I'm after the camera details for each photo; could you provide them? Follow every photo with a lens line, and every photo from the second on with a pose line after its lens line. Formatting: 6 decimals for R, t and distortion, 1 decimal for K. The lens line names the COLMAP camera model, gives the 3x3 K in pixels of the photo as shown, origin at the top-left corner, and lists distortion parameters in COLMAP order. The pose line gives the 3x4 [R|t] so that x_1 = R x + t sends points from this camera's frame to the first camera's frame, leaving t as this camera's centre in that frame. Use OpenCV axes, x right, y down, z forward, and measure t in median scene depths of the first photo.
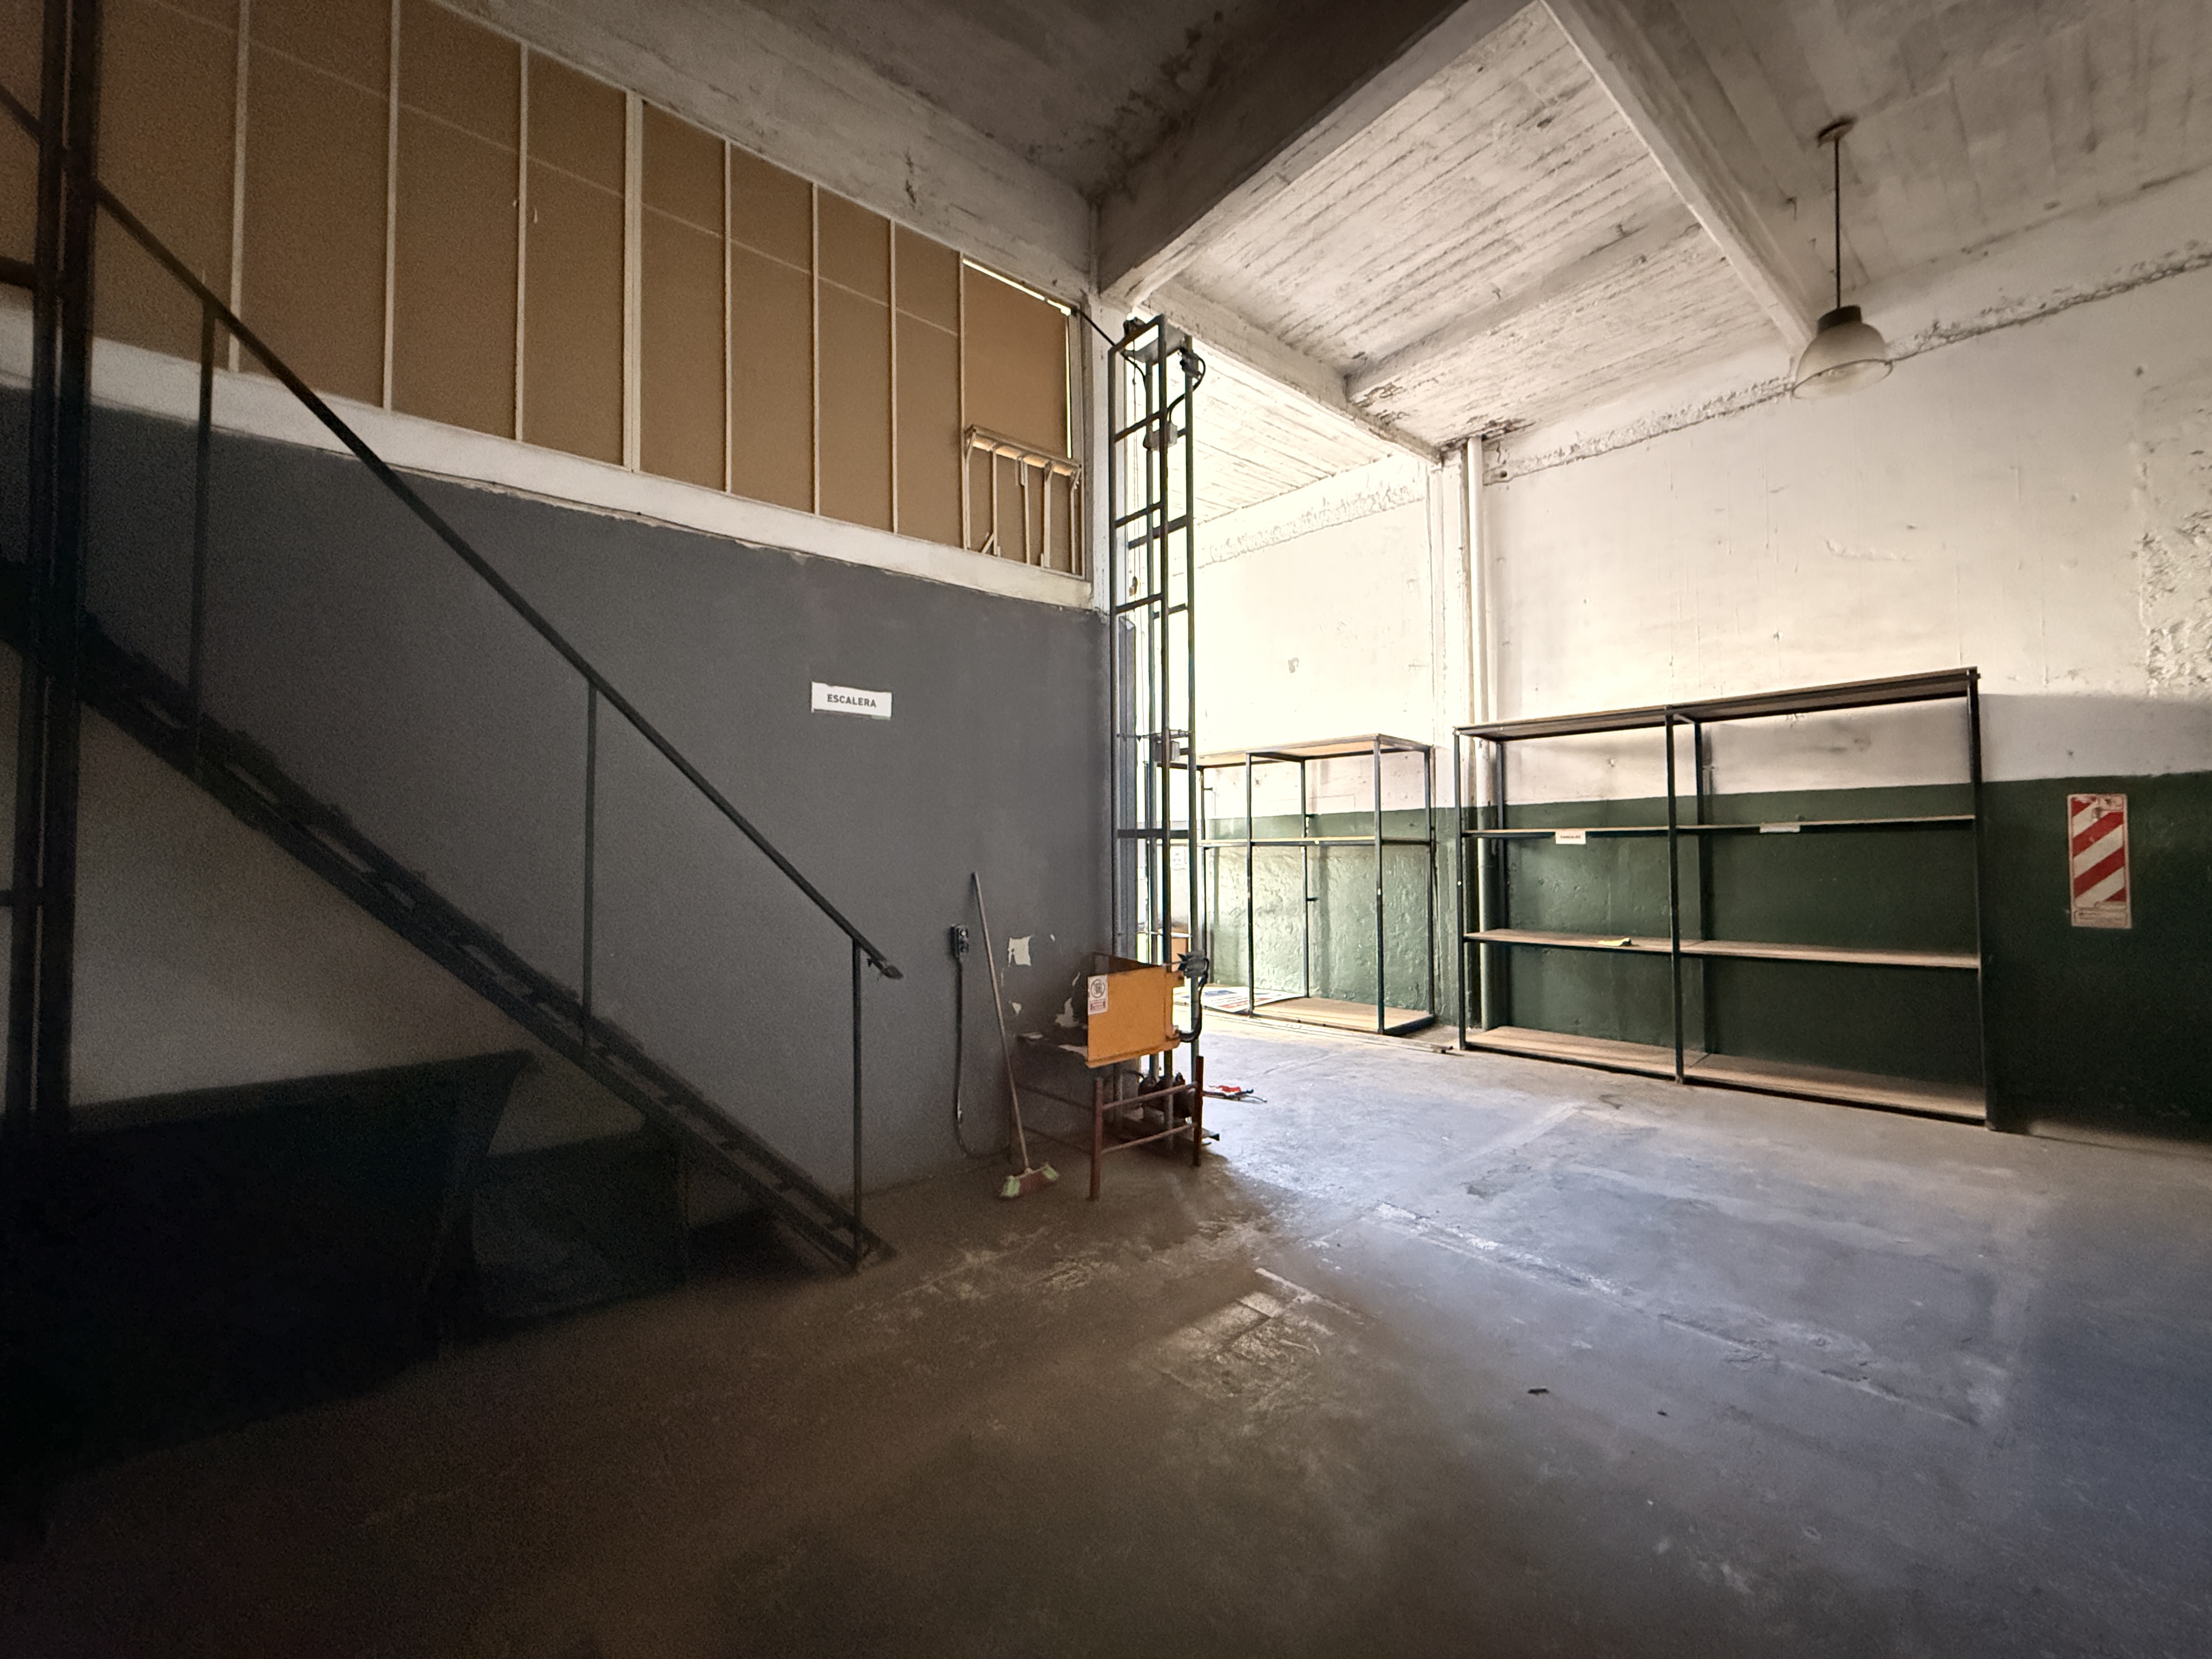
lens RADIAL K [[875.5, 0, 1098.0], [0, 875.5, 827.4], [0, 0, 1]] dist [-0.001607, 0.000638]
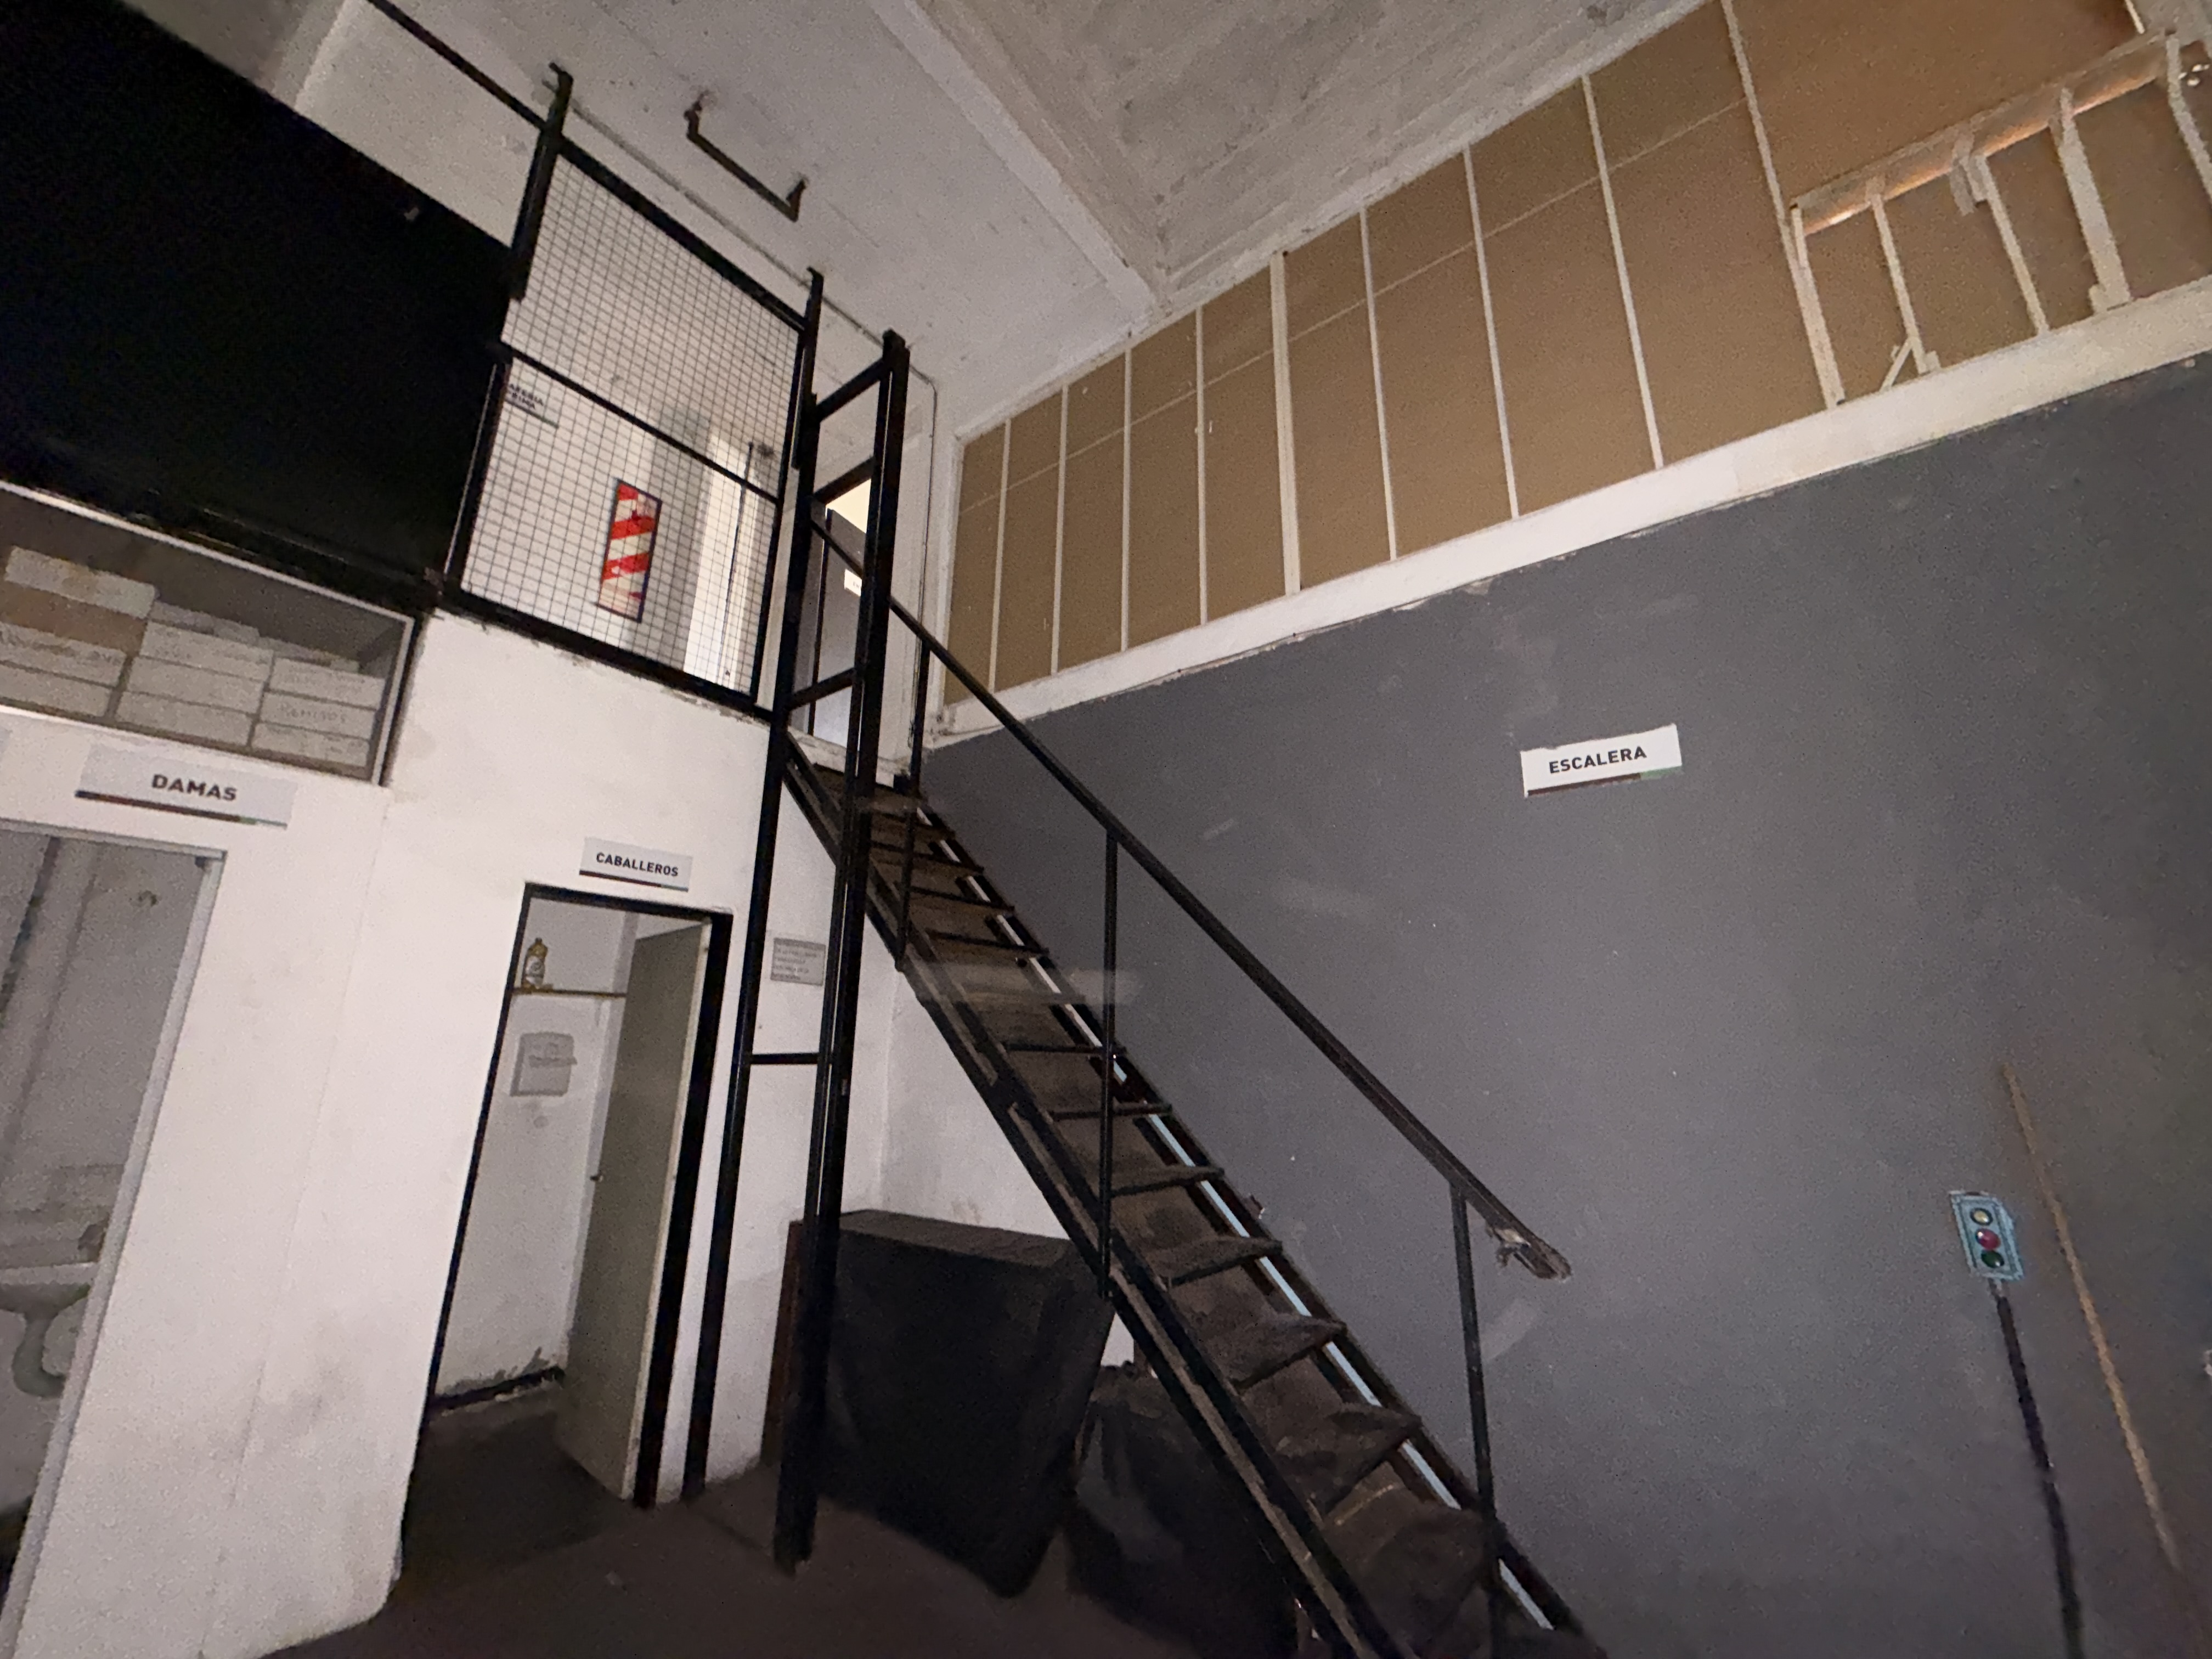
lens RADIAL K [[875.5, 0, 1096.6], [0, 875.5, 828.3], [0, 0, 1]] dist [-0.001607, 0.000638]
pose [[0.234669, -0.246827, -0.940216, 0.142847], [0.024616, 0.968425, -0.248088, 0.030087], [0.971764, 0.035074, 0.233336, 0.407572]]
